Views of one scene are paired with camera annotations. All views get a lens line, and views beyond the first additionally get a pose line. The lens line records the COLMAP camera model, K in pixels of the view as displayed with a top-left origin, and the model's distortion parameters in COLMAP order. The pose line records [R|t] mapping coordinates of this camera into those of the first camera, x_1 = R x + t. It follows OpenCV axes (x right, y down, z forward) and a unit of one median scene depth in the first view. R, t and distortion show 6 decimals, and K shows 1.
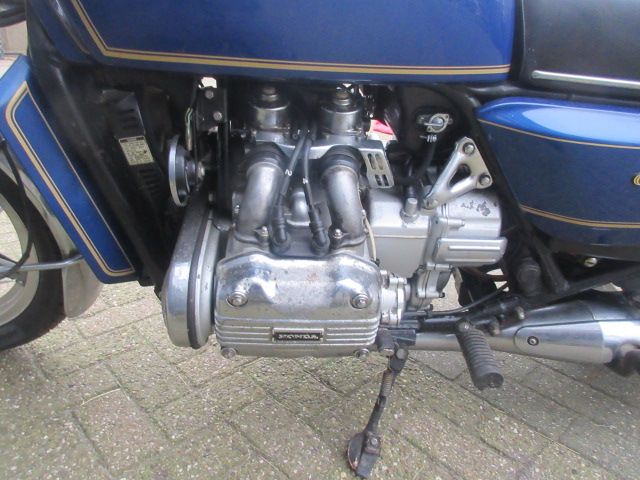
lens RADIAL K [[469.4, 0, 320.0], [0, 469.4, 240.0], [0, 0, 1]] dist [0.014193, 0.003297]
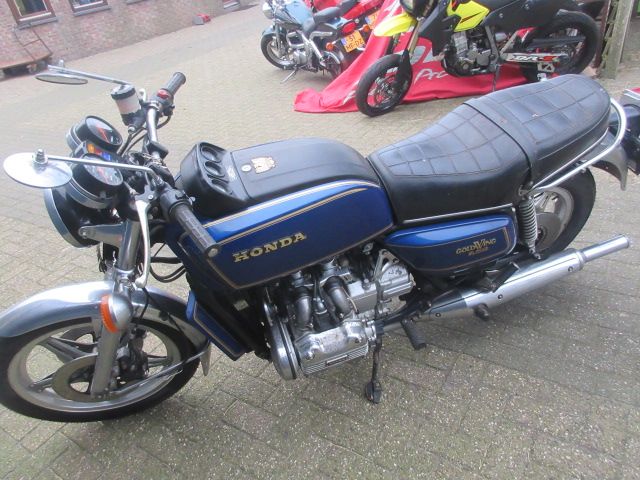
lens RADIAL K [[469.4, 0, 320.0], [0, 469.4, 240.0], [0, 0, 1]] dist [0.014193, 0.003297]
pose [[0.951074, -0.296308, 0.087515, -0.129442], [0.279251, 0.945608, 0.166864, -0.653127], [-0.132198, -0.134261, 0.982088, -1.003689]]
